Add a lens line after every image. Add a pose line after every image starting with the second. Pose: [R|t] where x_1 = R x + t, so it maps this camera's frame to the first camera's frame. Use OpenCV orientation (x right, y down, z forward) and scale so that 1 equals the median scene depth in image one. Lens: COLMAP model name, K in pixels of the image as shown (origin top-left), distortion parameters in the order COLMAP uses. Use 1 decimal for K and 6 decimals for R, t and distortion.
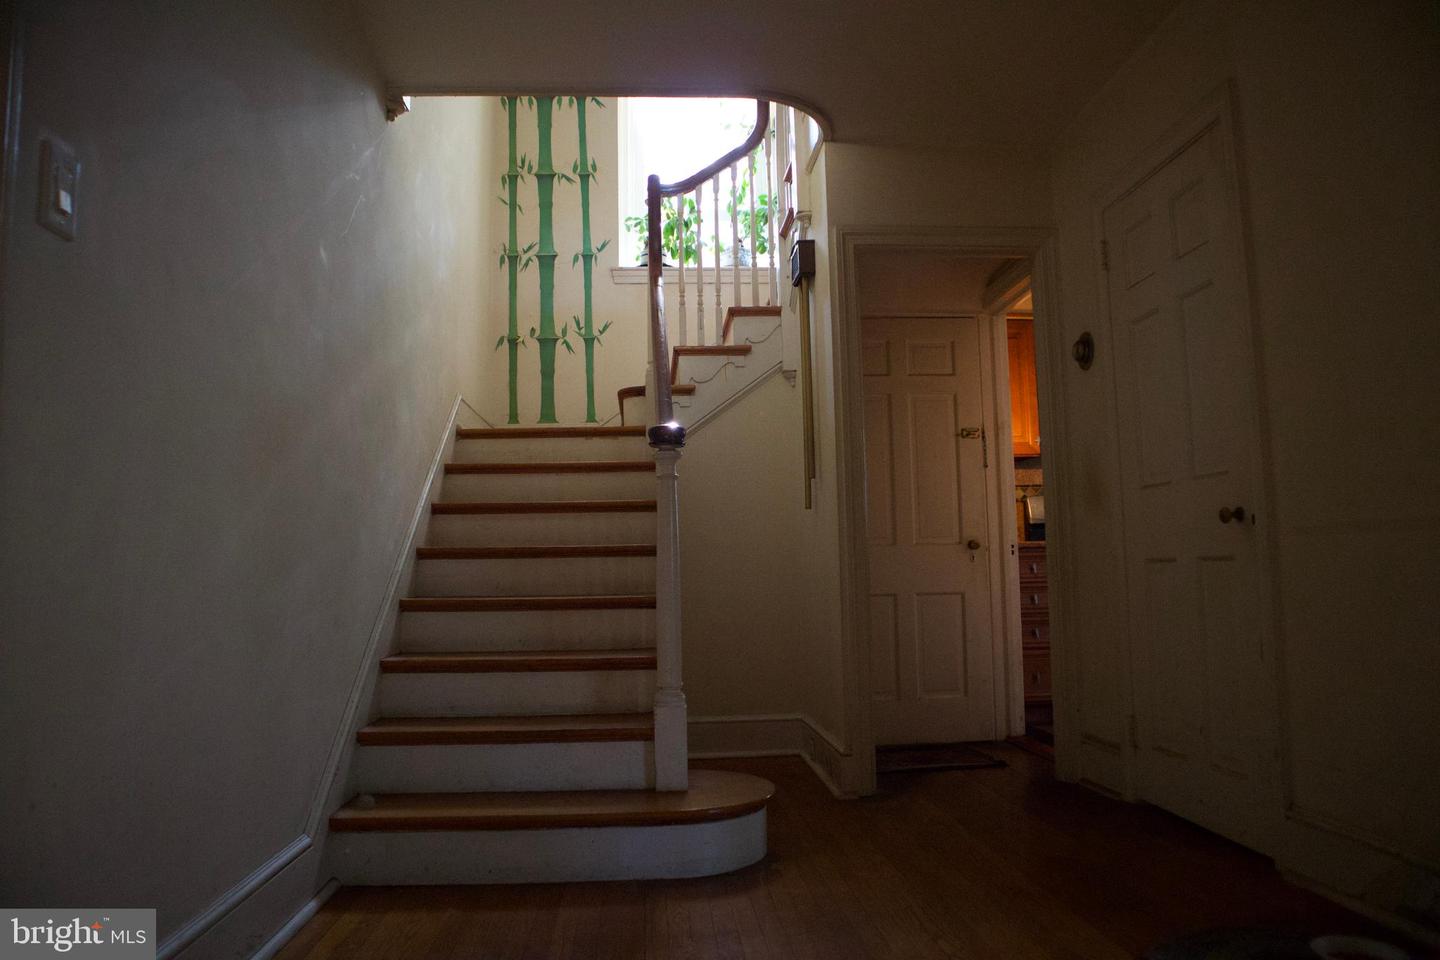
lens RADIAL K [[1014.9, 0, 727.3], [0, 1014.9, 479.1], [0, 0, 1]] dist [-0.128904, 0.100284]
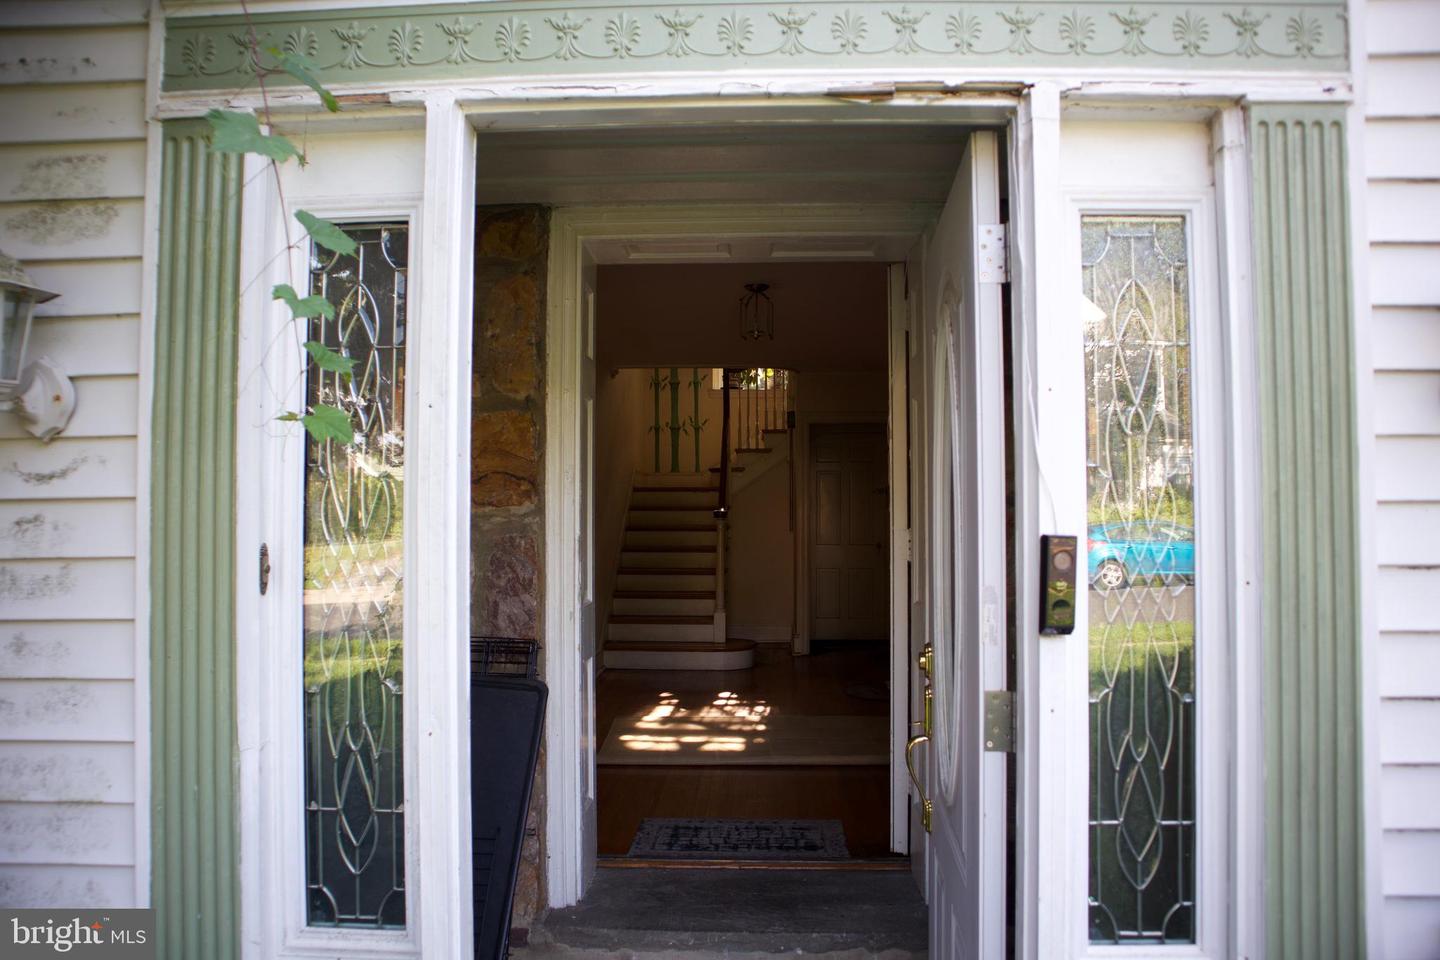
lens RADIAL K [[1014.9, 0, 727.3], [0, 1014.9, 479.1], [0, 0, 1]] dist [-0.128904, 0.100284]
pose [[0.992512, 0.019596, -0.120564, 0.182644], [-0.013559, 0.998622, 0.050690, -0.171767], [0.121392, -0.048676, 0.991410, -1.067499]]
